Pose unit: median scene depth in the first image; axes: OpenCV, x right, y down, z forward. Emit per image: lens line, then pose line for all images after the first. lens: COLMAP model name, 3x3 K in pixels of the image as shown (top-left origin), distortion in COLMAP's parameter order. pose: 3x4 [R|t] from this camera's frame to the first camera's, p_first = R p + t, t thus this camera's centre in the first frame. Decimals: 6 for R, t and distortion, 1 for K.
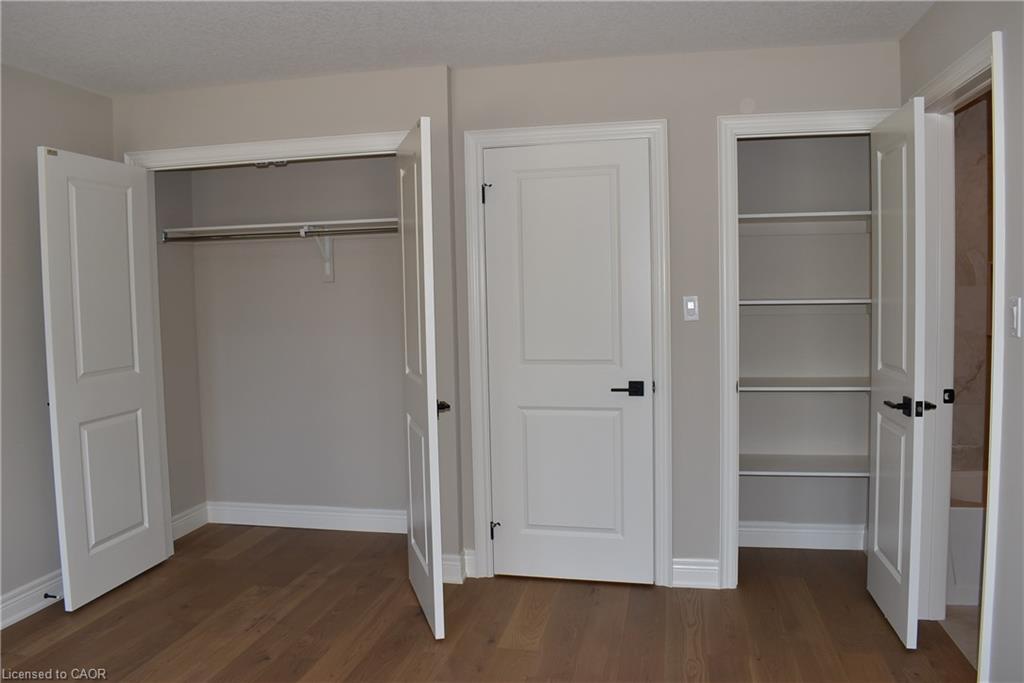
lens RADIAL K [[814.1, 0, 508.7], [0, 814.1, 338.6], [0, 0, 1]] dist [-0.063915, -0.005667]
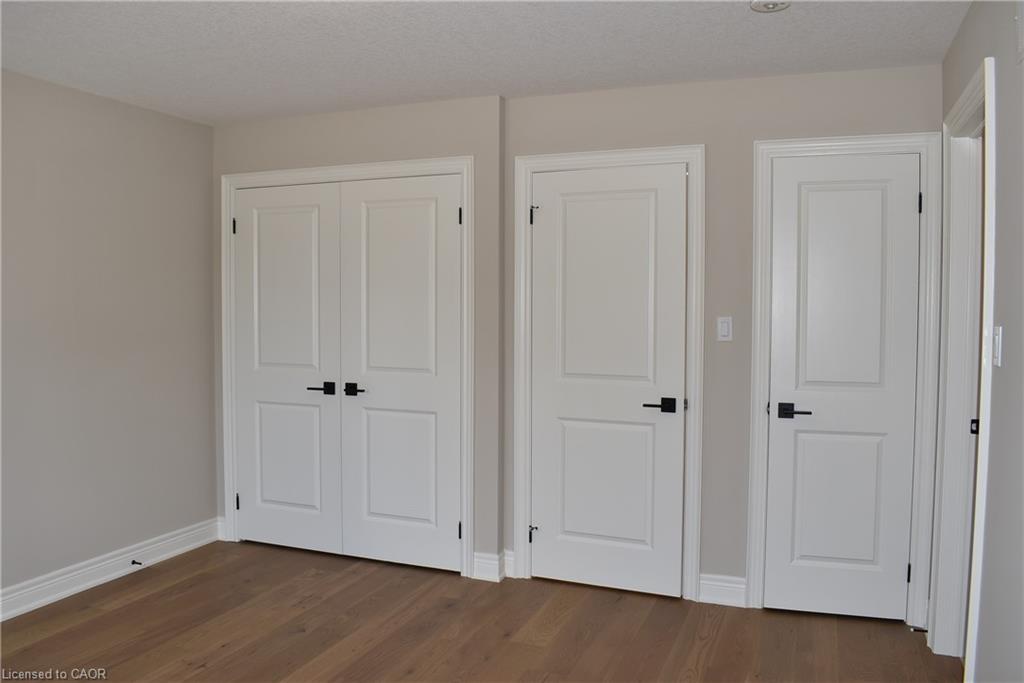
lens RADIAL K [[814.1, 0, 518.6], [0, 814.1, 343.4], [0, 0, 1]] dist [-0.063915, -0.005667]
pose [[0.985272, 0.034291, -0.167523, 0.139217], [-0.036748, 0.999257, -0.011588, 0.002025], [0.167001, 0.017573, 0.985800, -0.047735]]
